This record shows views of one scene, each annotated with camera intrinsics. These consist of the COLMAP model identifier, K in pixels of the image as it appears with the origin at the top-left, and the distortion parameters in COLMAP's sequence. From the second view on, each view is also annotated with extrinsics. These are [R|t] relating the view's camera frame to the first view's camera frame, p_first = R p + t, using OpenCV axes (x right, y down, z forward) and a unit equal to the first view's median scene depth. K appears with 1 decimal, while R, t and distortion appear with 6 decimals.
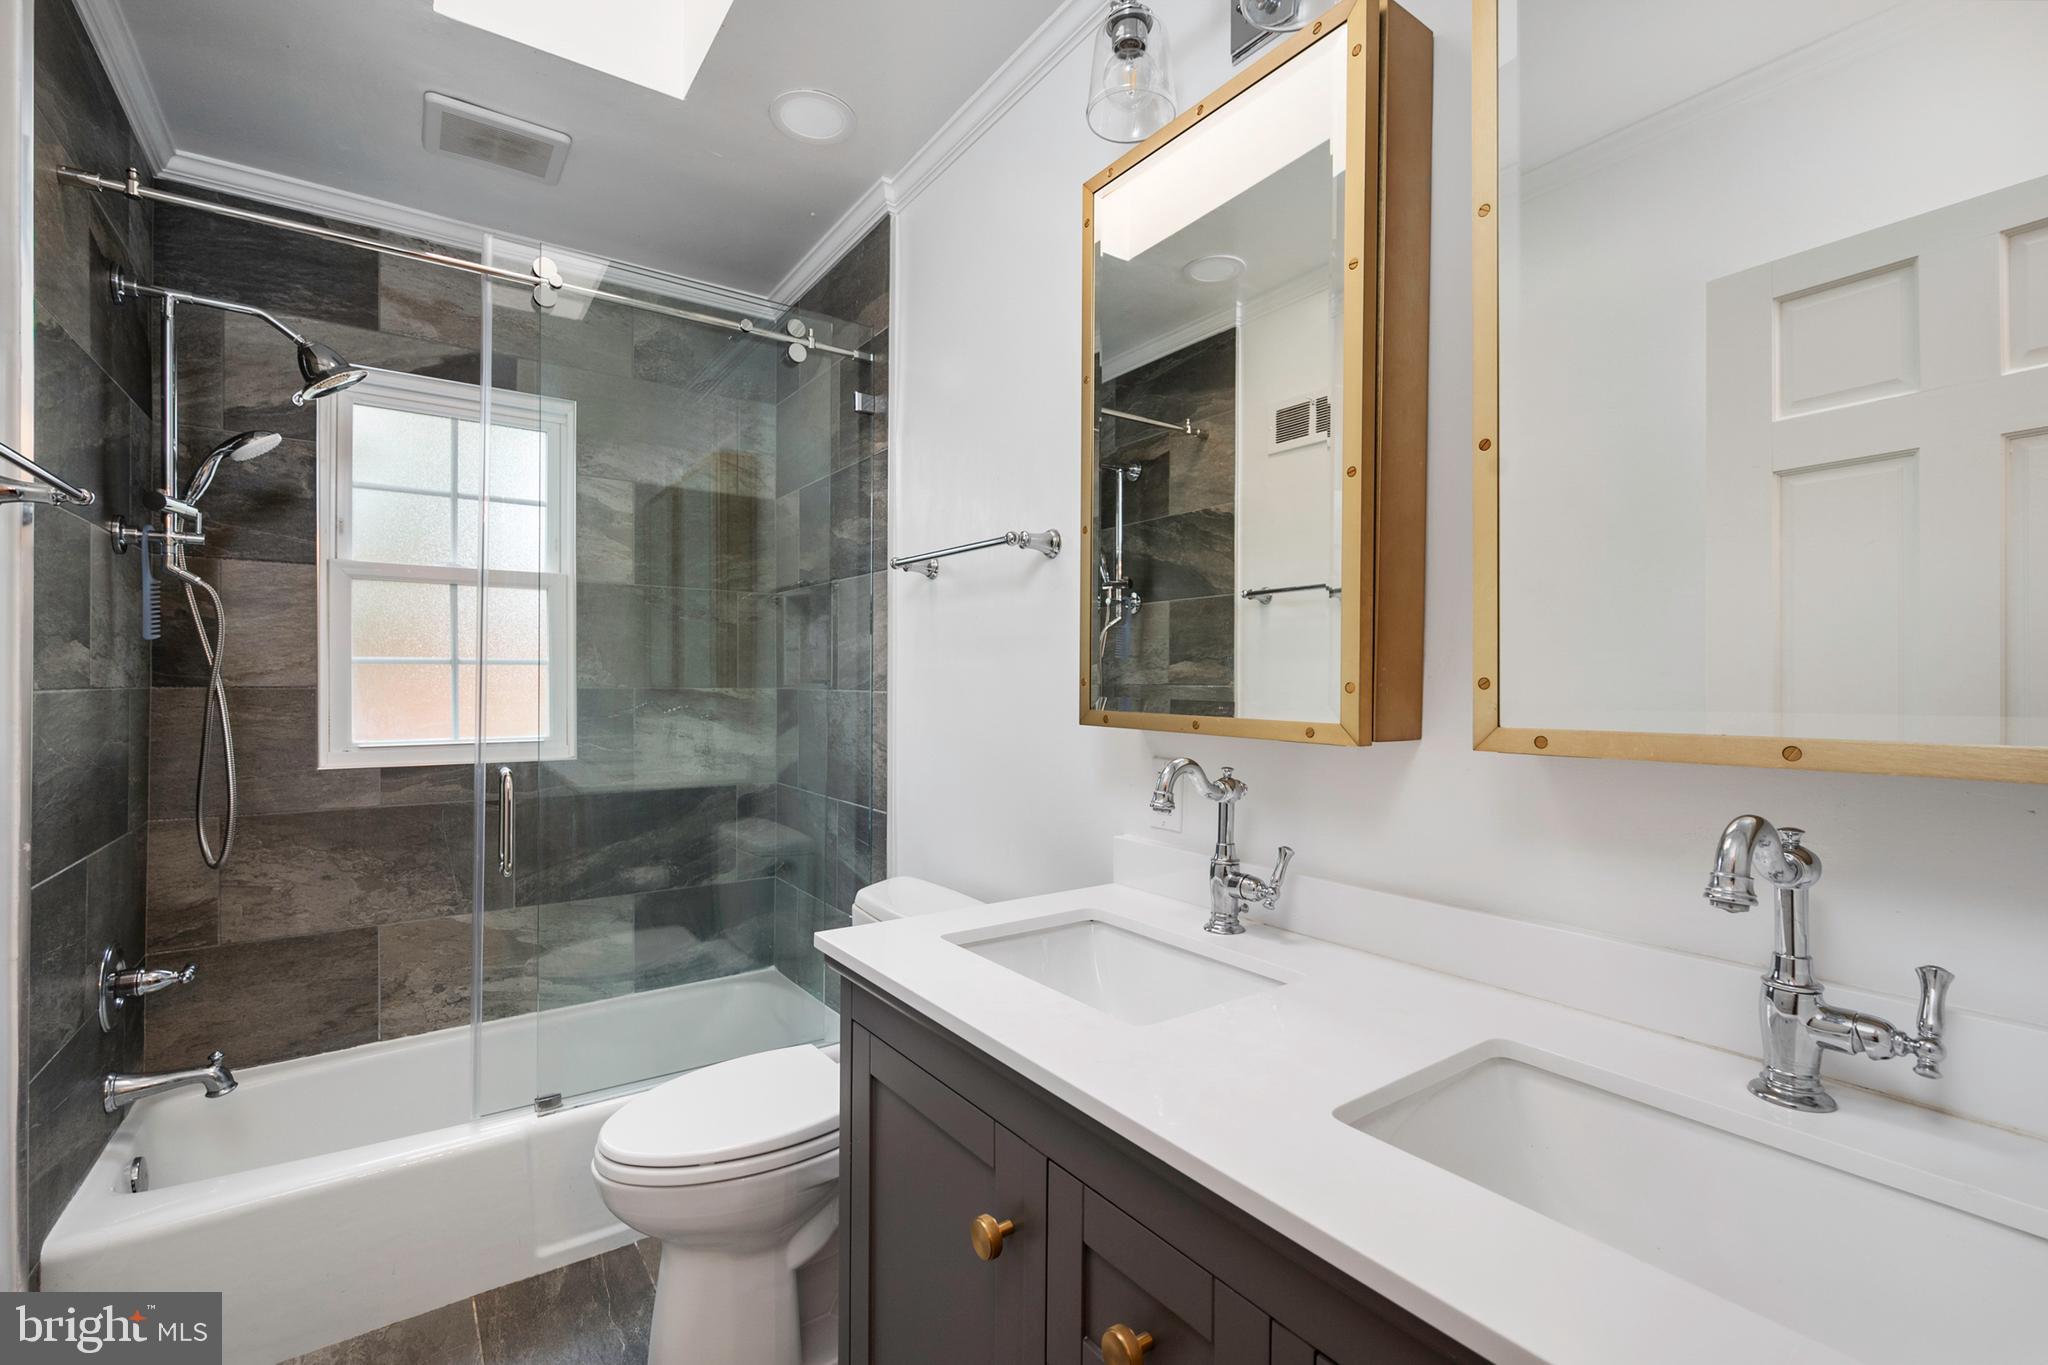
lens RADIAL K [[909.5, 0, 1030.6], [0, 909.5, 686.6], [0, 0, 1]] dist [0.001803, -0.002117]
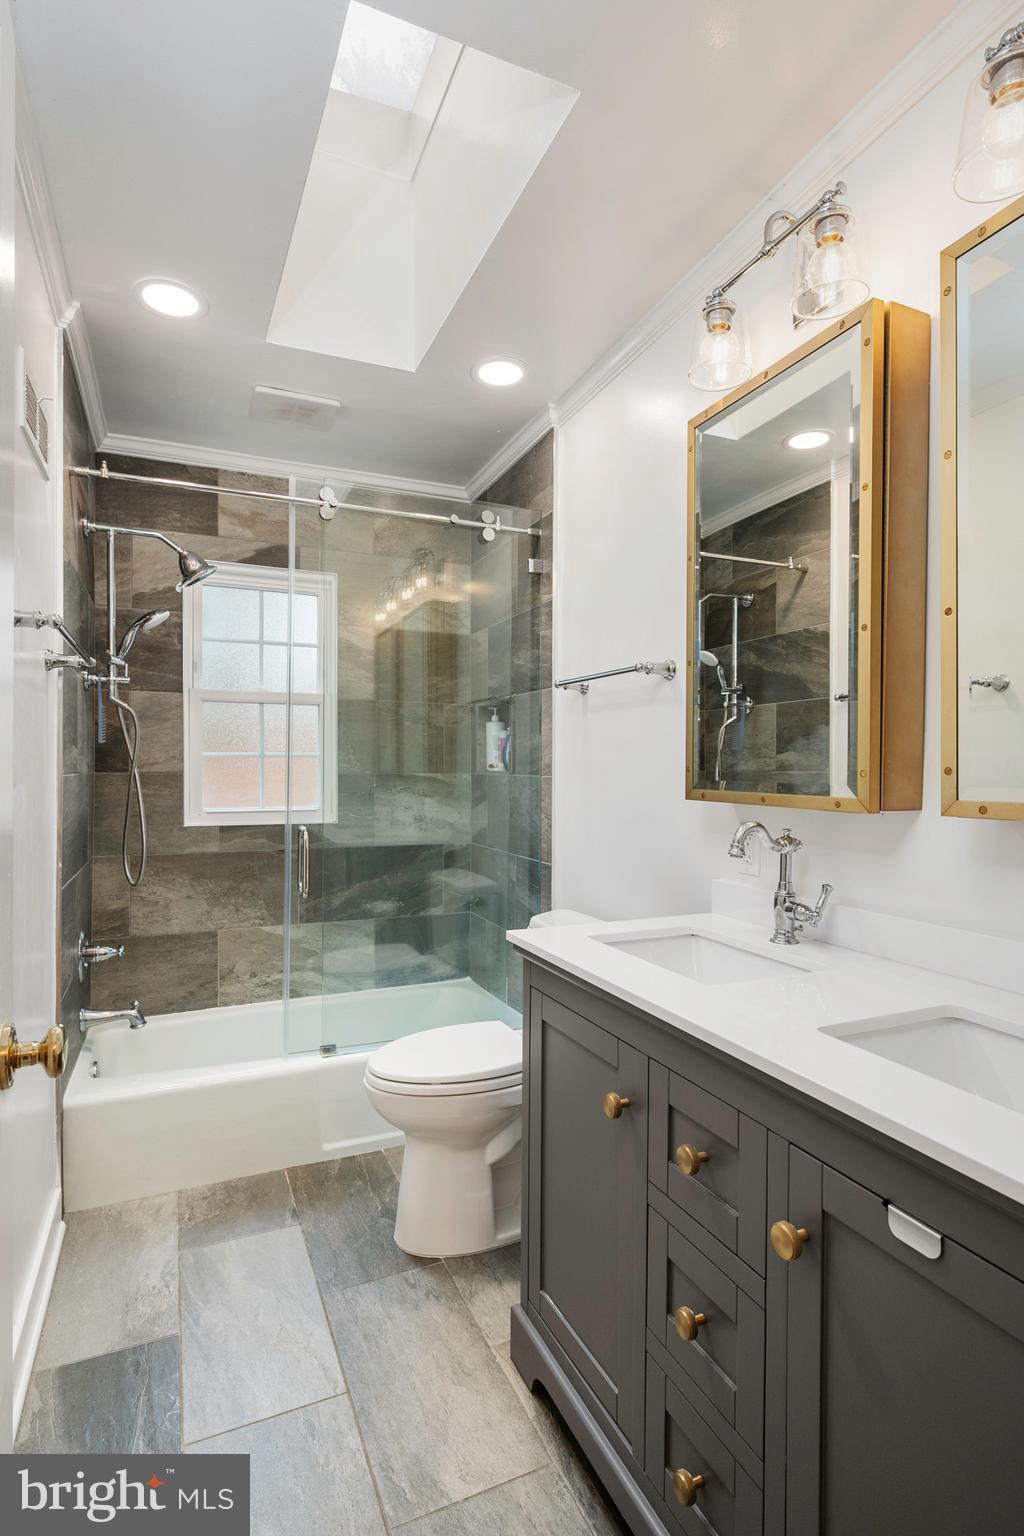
lens RADIAL K [[752.2, 0, 504.1], [0, 752.2, 765.4], [0, 0, 1]] dist [-0.011894, 0.001304]
pose [[0.976189, -0.001477, -0.216916, 0.021366], [-0.000413, 0.999962, -0.008670, -0.000754], [0.216920, 0.008553, 0.976152, -0.144638]]
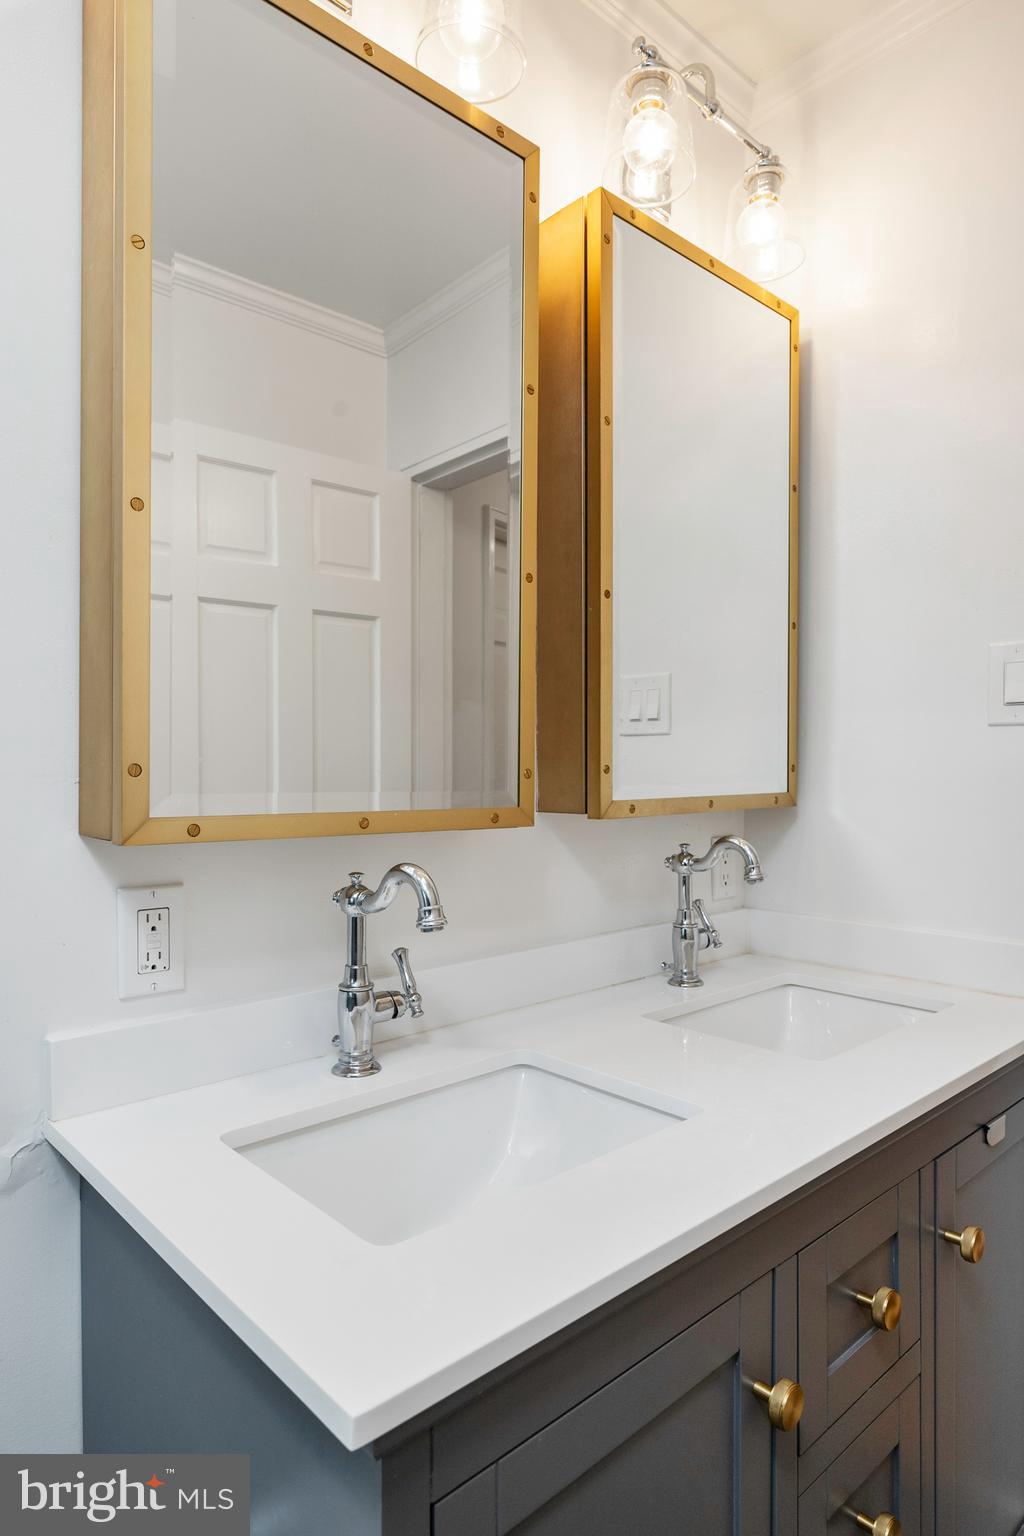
lens RADIAL K [[914.3, 0, 519.2], [0, 914.3, 767.9], [0, 0, 1]] dist [0.030474, 0.000446]
pose [[-0.118284, 0.006908, 0.992956, -0.355265], [0.010471, 0.999929, -0.005709, 0.000966], [-0.992925, 0.009722, -0.118348, 0.542000]]
